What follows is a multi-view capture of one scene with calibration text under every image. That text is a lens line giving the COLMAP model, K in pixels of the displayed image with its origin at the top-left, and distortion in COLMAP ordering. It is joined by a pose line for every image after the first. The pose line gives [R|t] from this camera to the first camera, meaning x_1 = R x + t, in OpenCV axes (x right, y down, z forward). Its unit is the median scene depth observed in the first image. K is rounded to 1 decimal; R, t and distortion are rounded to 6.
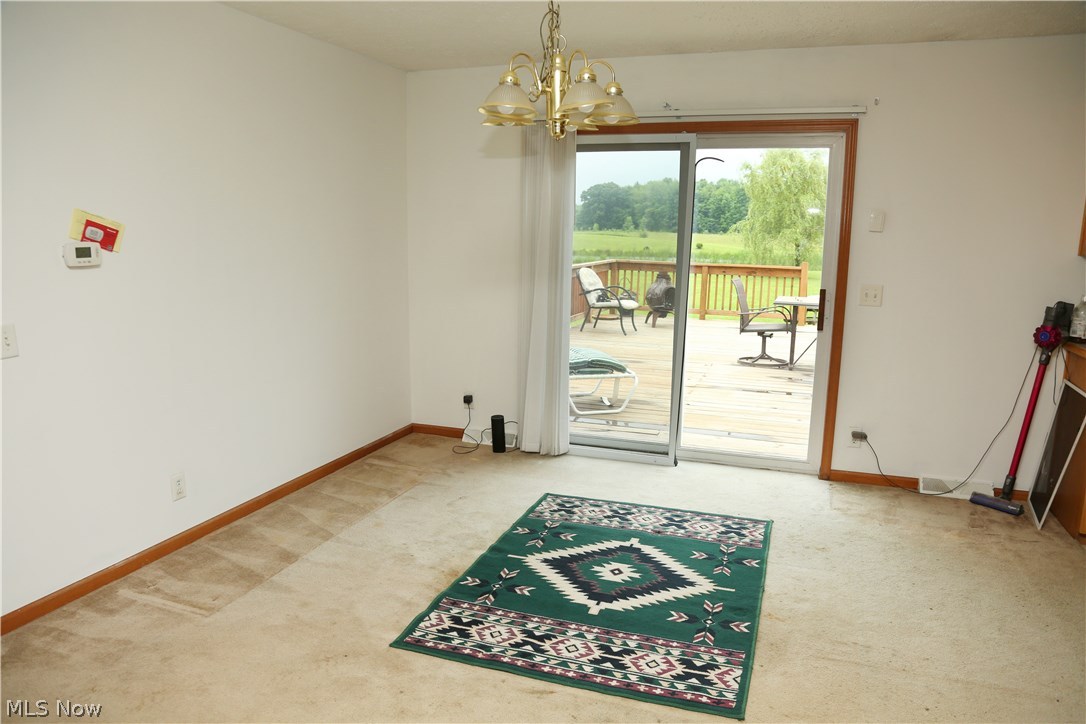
lens RADIAL K [[763.3, 0, 542.7], [0, 763.3, 380.0], [0, 0, 1]] dist [-0.131162, 0.089088]
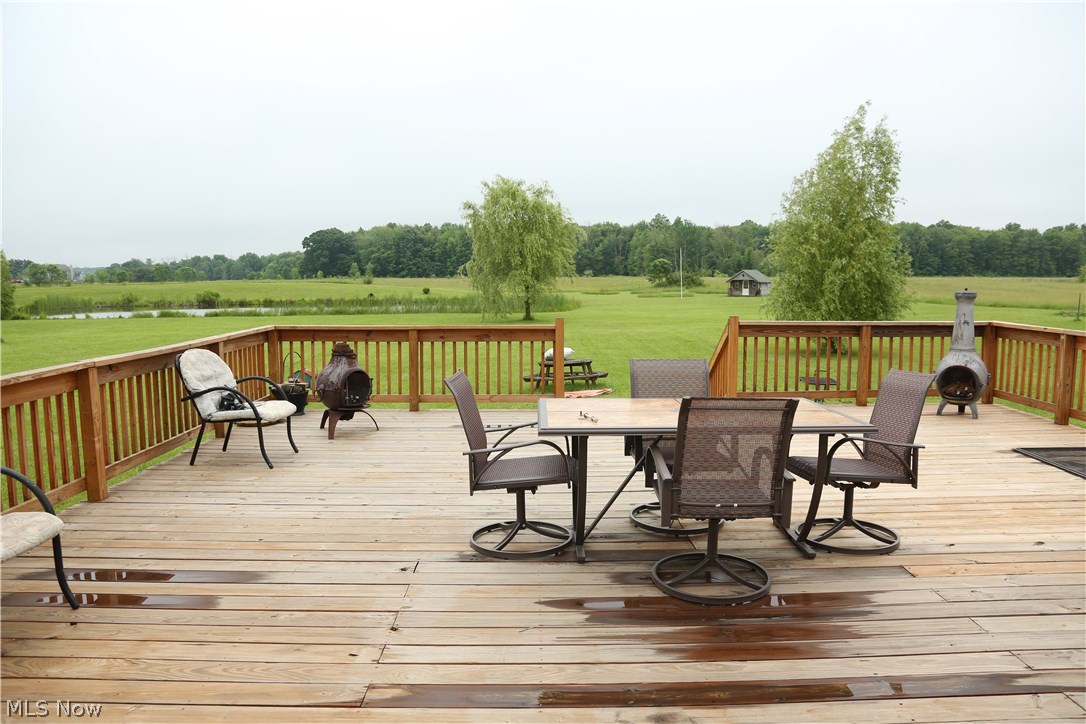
lens RADIAL K [[763.3, 0, 542.7], [0, 763.3, 380.0], [0, 0, 1]] dist [-0.131162, 0.089088]
pose [[0.939200, -0.062811, 0.337576, 0.146712], [0.082274, 0.995654, -0.043645, -0.106977], [-0.333367, 0.068766, 0.940286, 0.533164]]
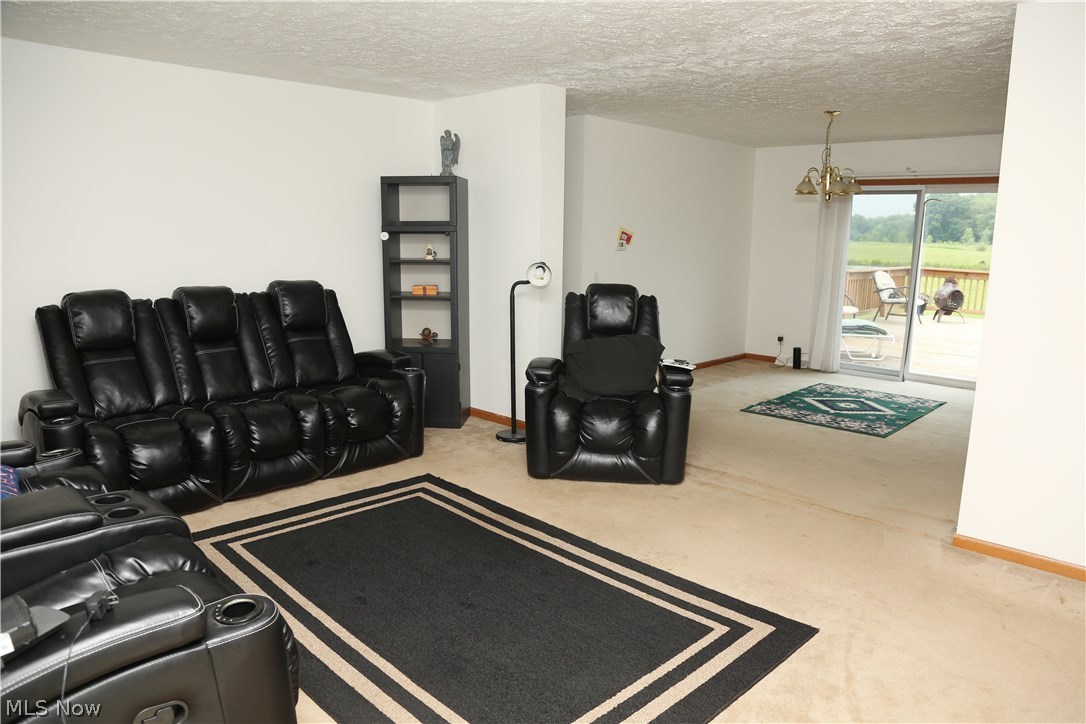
lens RADIAL K [[763.3, 0, 542.7], [0, 763.3, 380.0], [0, 0, 1]] dist [-0.131162, 0.089088]
pose [[0.917881, 0.075240, -0.389659, 0.047341], [-0.079179, 0.996843, 0.005967, 0.091143], [0.388877, 0.025376, 0.920940, -0.459955]]
